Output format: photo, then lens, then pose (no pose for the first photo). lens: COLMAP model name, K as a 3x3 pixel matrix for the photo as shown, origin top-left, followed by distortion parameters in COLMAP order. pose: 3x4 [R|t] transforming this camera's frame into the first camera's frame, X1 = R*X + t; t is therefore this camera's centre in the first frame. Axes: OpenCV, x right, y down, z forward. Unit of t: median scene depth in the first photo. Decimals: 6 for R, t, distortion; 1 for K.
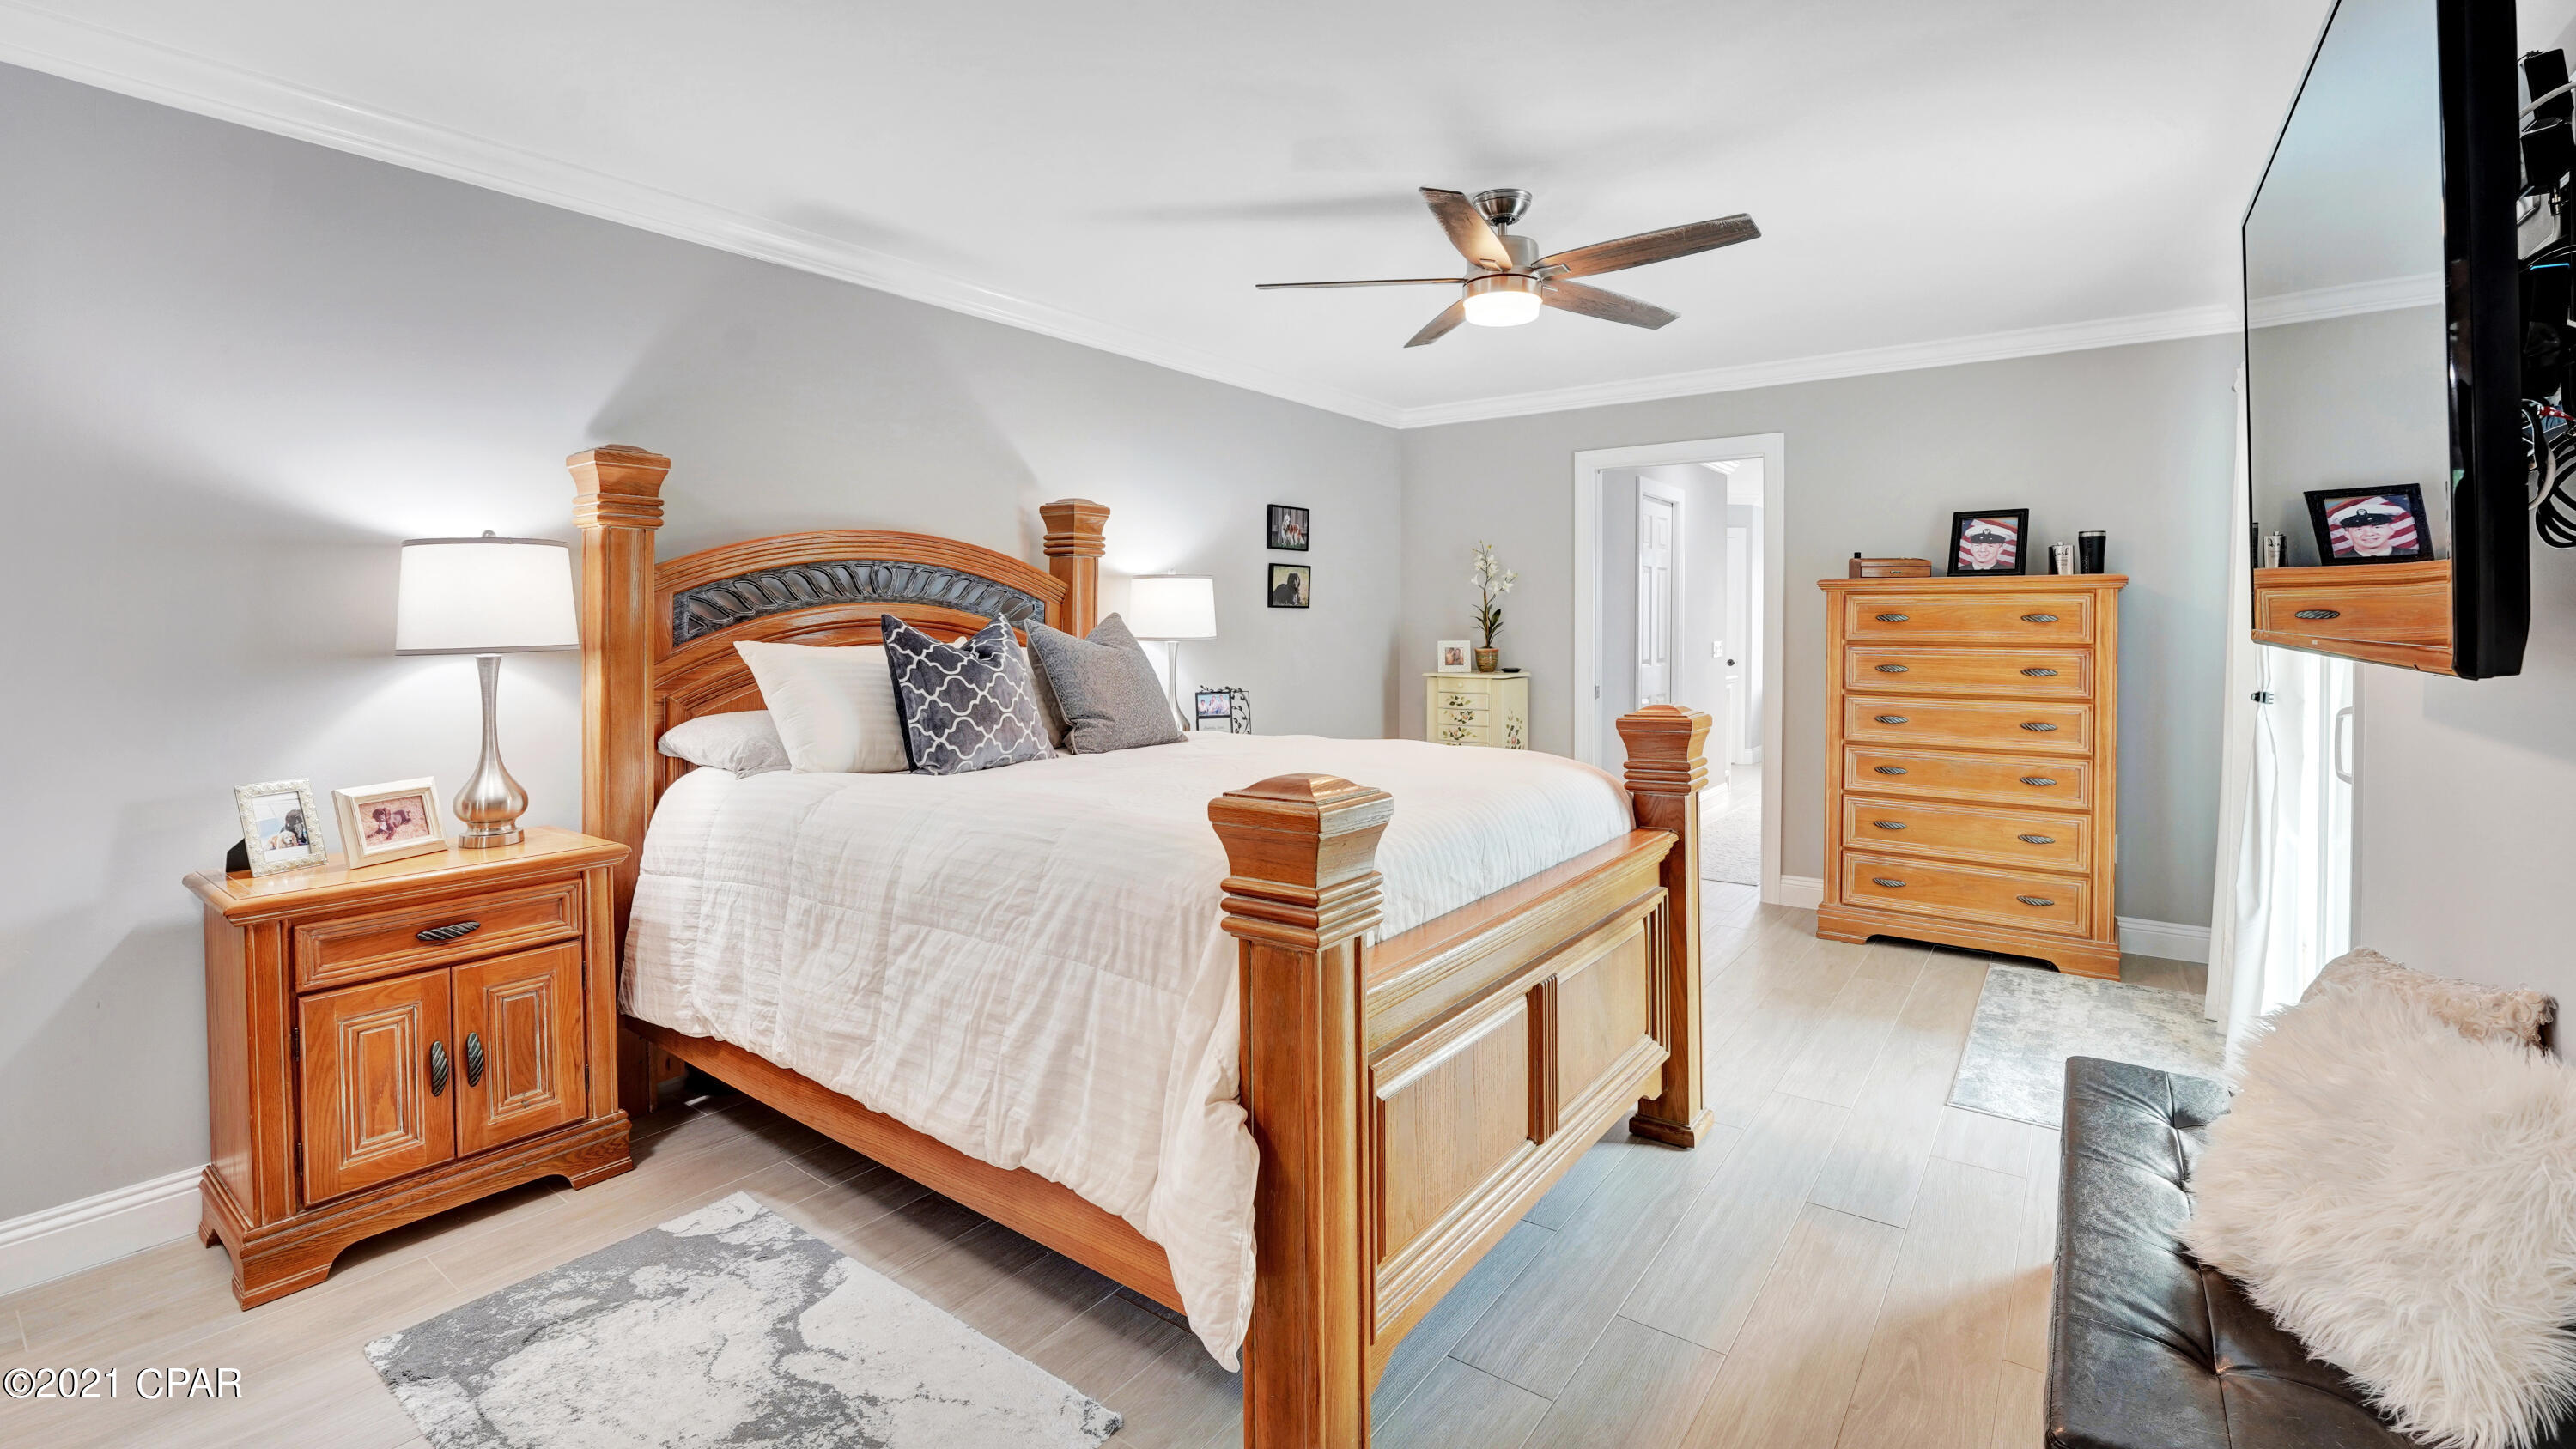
lens RADIAL K [[1074.9, 0, 1290.3], [0, 1074.9, 637.8], [0, 0, 1]] dist [-0.026325, 0.002510]
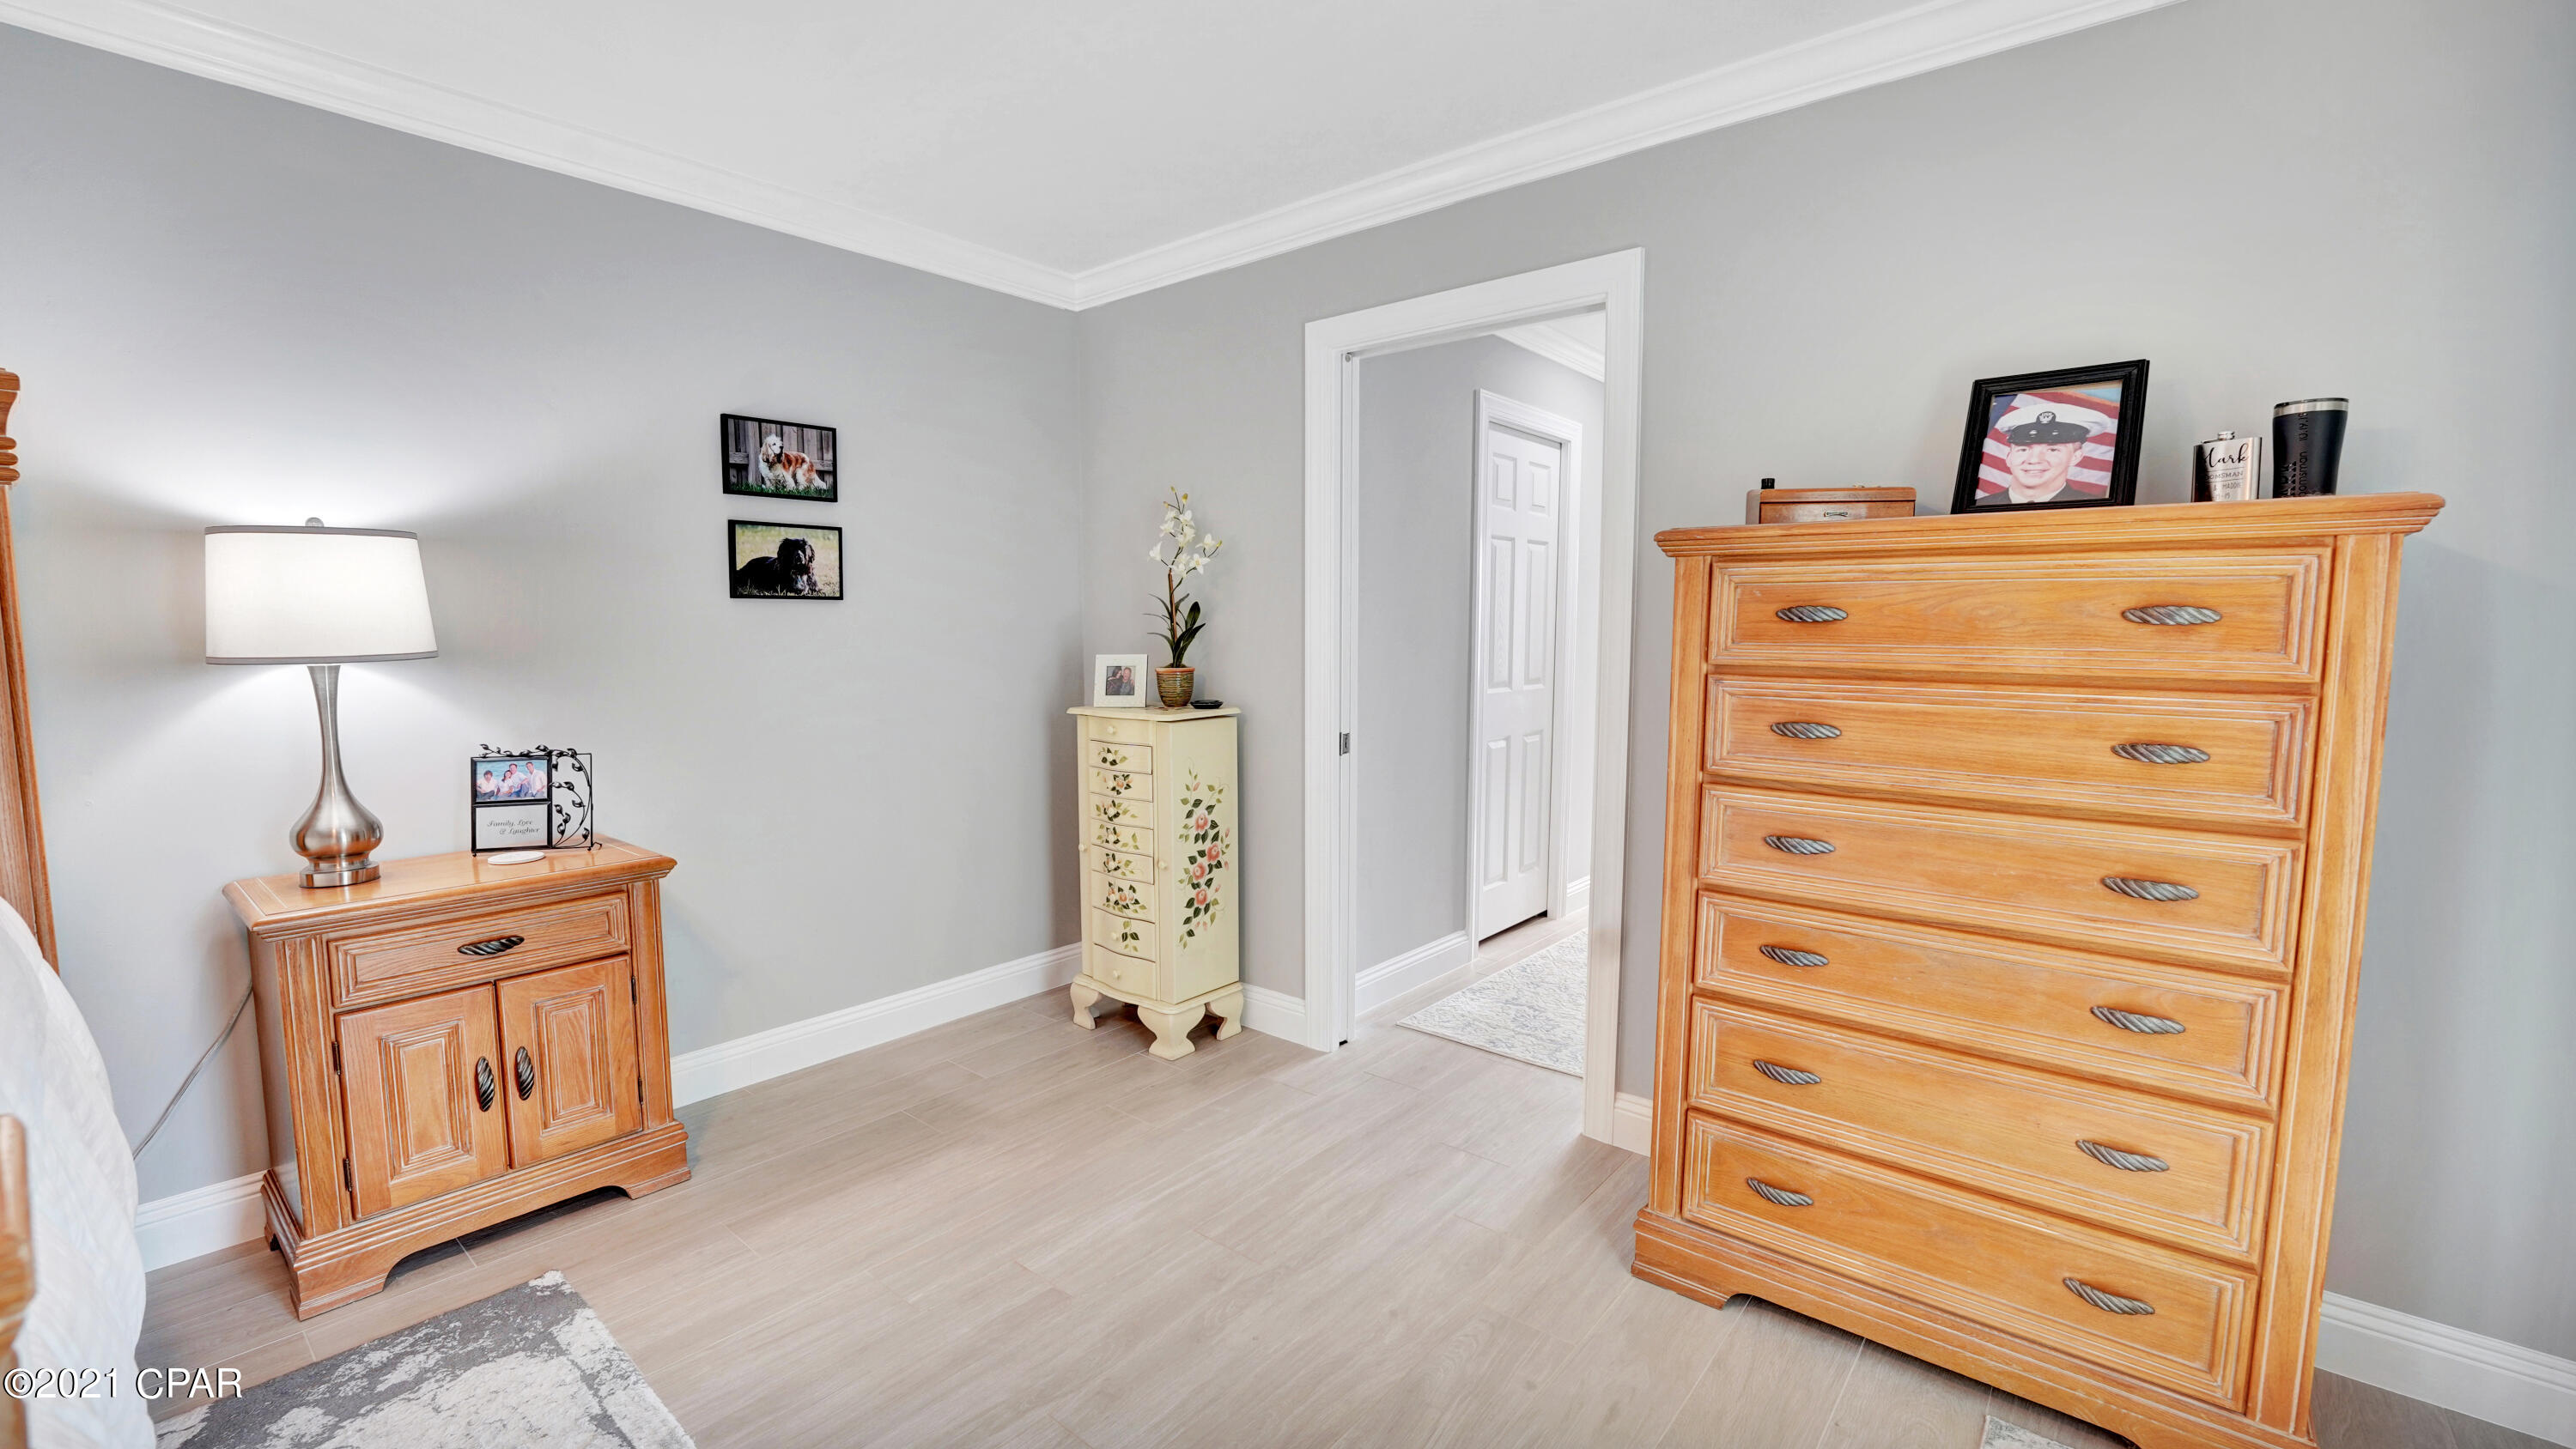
lens RADIAL K [[1074.9, 0, 1274.8], [0, 1074.9, 728.9], [0, 0, 1]] dist [-0.026325, 0.002510]
pose [[0.998636, 0.005502, -0.051924, 0.360255], [-0.001191, 0.996574, 0.082703, -0.007555], [0.052201, -0.082529, 0.995221, 0.537562]]
